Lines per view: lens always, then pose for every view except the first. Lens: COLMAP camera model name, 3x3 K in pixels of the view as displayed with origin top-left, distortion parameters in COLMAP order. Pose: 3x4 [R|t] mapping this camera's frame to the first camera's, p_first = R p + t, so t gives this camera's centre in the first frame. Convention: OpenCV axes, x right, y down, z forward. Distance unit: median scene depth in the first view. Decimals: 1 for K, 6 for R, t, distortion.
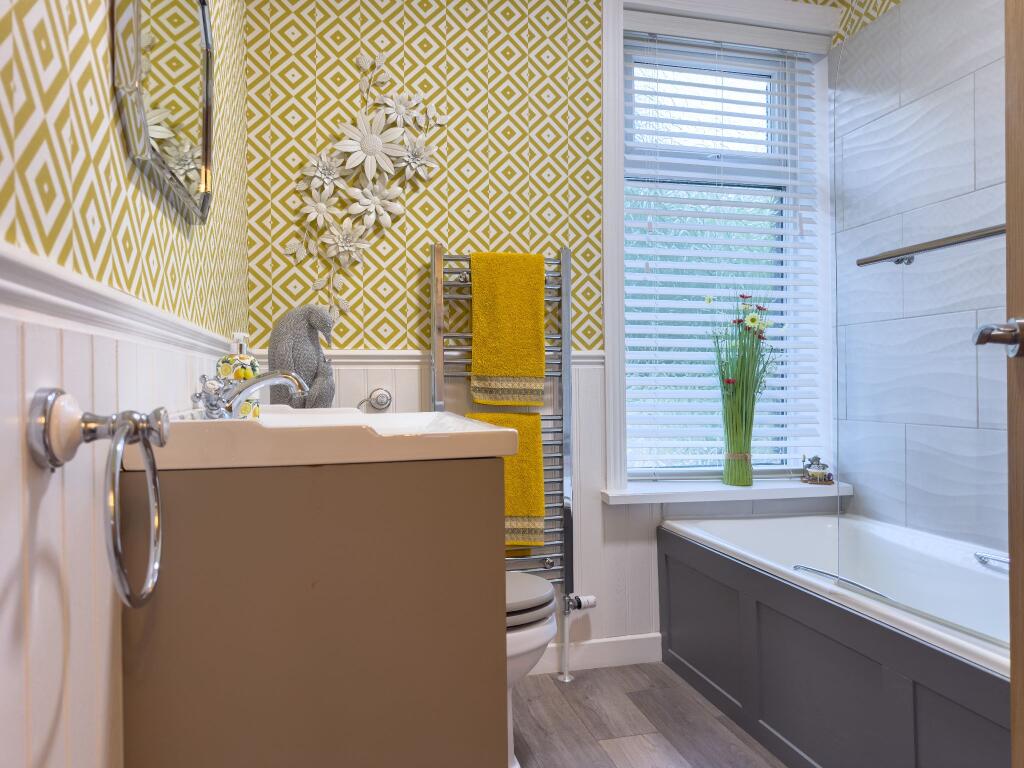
lens RADIAL K [[729.6, 0, 514.9], [0, 729.6, 386.1], [0, 0, 1]] dist [-0.013896, -0.000157]
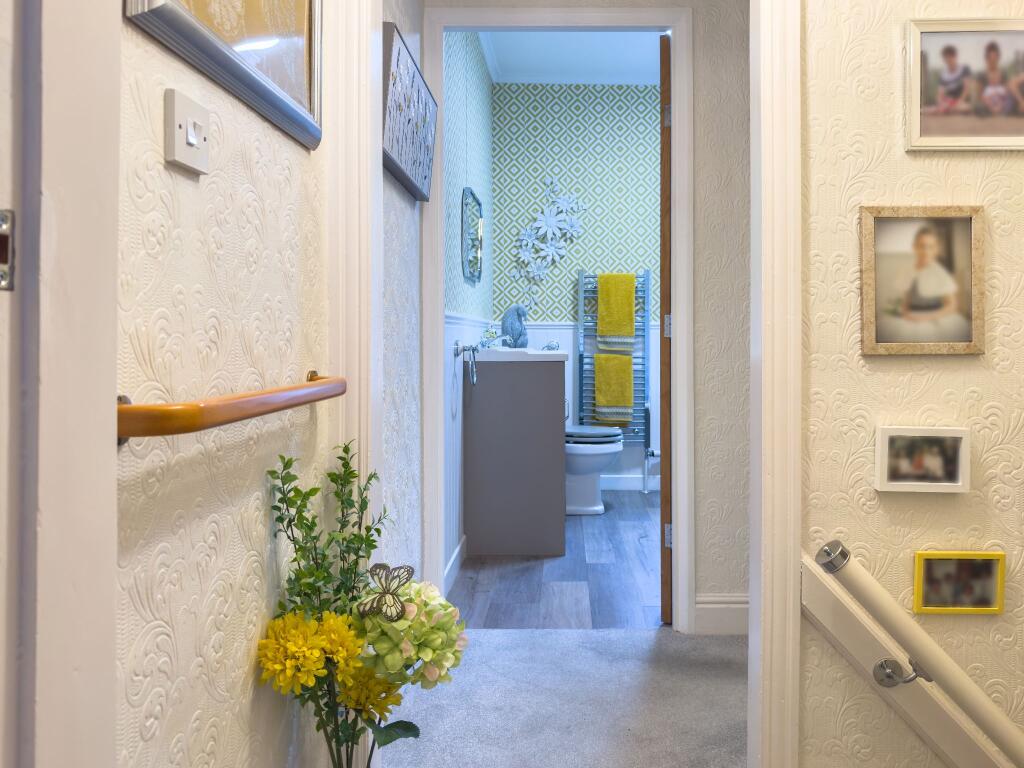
lens RADIAL K [[729.6, 0, 511.4], [0, 729.6, 384.2], [0, 0, 1]] dist [-0.013896, -0.000157]
pose [[0.949999, 0.032488, -0.310559, 0.350718], [-0.012521, 0.997736, 0.066073, -0.008942], [0.312003, -0.058881, 0.948255, -1.008989]]
